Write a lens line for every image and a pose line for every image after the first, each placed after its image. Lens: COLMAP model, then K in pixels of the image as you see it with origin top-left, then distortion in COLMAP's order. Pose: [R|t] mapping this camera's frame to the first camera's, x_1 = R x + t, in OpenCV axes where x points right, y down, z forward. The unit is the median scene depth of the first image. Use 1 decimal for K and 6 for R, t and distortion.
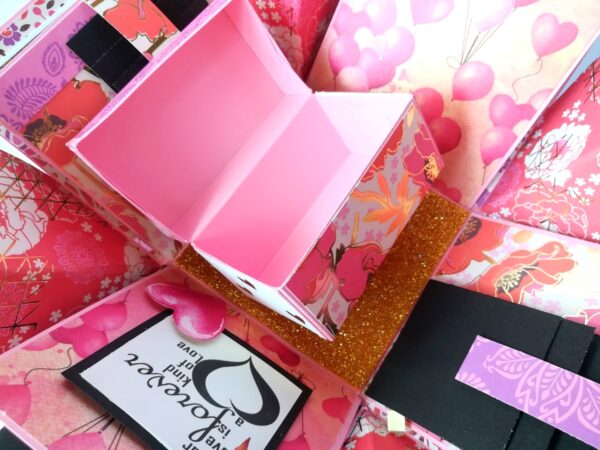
lens RADIAL K [[479.9, 0, 300.0], [0, 479.9, 227.1], [0, 0, 1]] dist [-0.163464, 0.155141]
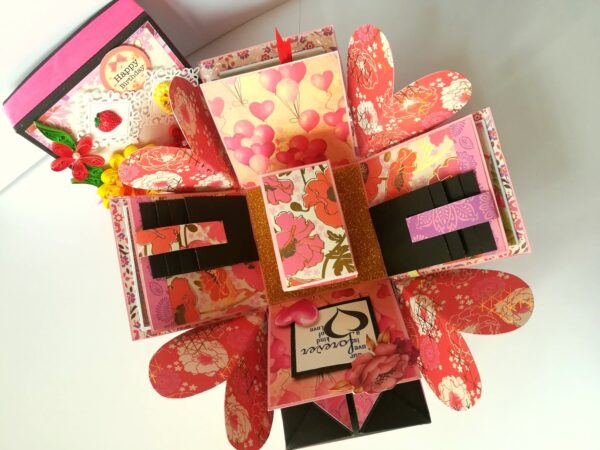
lens RADIAL K [[479.0, 0, 302.7], [0, 479.0, 215.5], [0, 0, 1]] dist [0.053743, -0.195605]
pose [[0.672910, -0.739693, 0.006759, 0.074214], [0.727735, 0.663615, 0.173253, -0.437907], [-0.132639, -0.111665, 0.984854, -0.934898]]
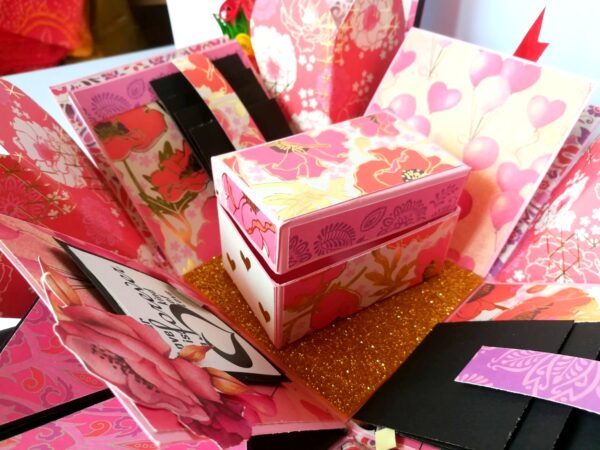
lens RADIAL K [[501.3, 0, 307.3], [0, 501.3, 223.8], [0, 0, 1]] dist [-0.119383, 0.167168]
pose [[0.986739, 0.117132, -0.112369, 0.119695], [-0.158179, 0.849220, -0.503790, 0.540849], [0.036416, 0.514884, 0.856486, 0.046268]]
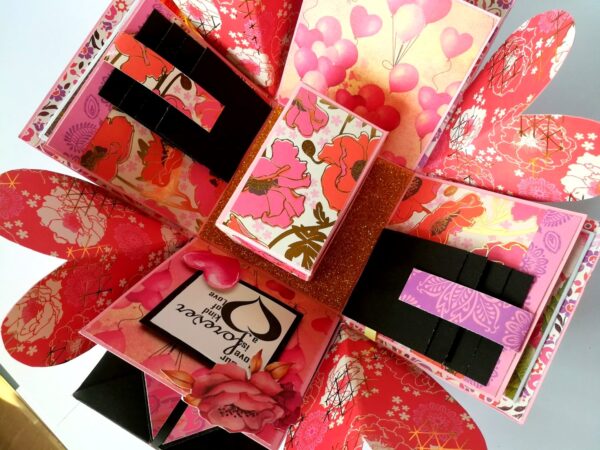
lens RADIAL K [[490.6, 0, 306.7], [0, 490.6, 216.4], [0, 0, 1]] dist [-0.063607, 0.123441]
pose [[0.994305, -0.102930, -0.027634, 0.106000], [0.105742, 0.985149, 0.135275, -0.156002], [0.013299, -0.137427, 0.990423, -0.452297]]
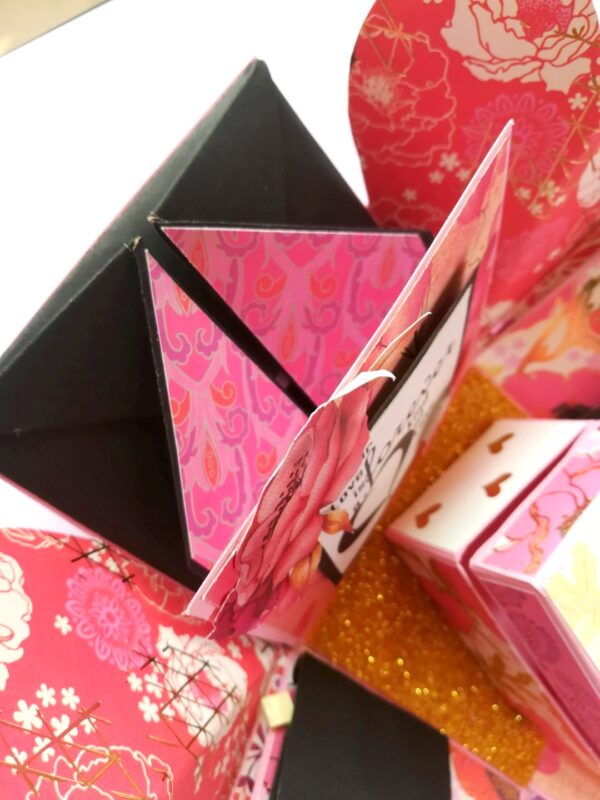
lens RADIAL K [[668.4, 0, 299.3], [0, 668.4, 415.4], [0, 0, 1]] dist [-0.119383, 0.167168]
pose [[-0.020268, 0.999130, -0.036454, -0.171576], [-0.998972, -0.021716, -0.039791, 0.427056], [-0.040548, 0.035610, 0.998543, 0.035186]]
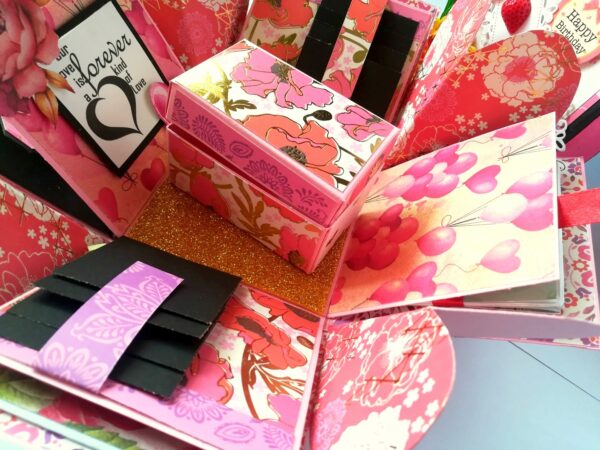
lens RADIAL K [[473.2, 0, 299.4], [0, 473.2, 227.5], [0, 0, 1]] dist [-0.087392, 0.064016]
pose [[0.282731, 0.800023, -0.529176, 0.859071], [-0.951226, 0.304839, -0.047362, 0.007028], [0.123422, 0.516756, 0.847190, 0.100813]]
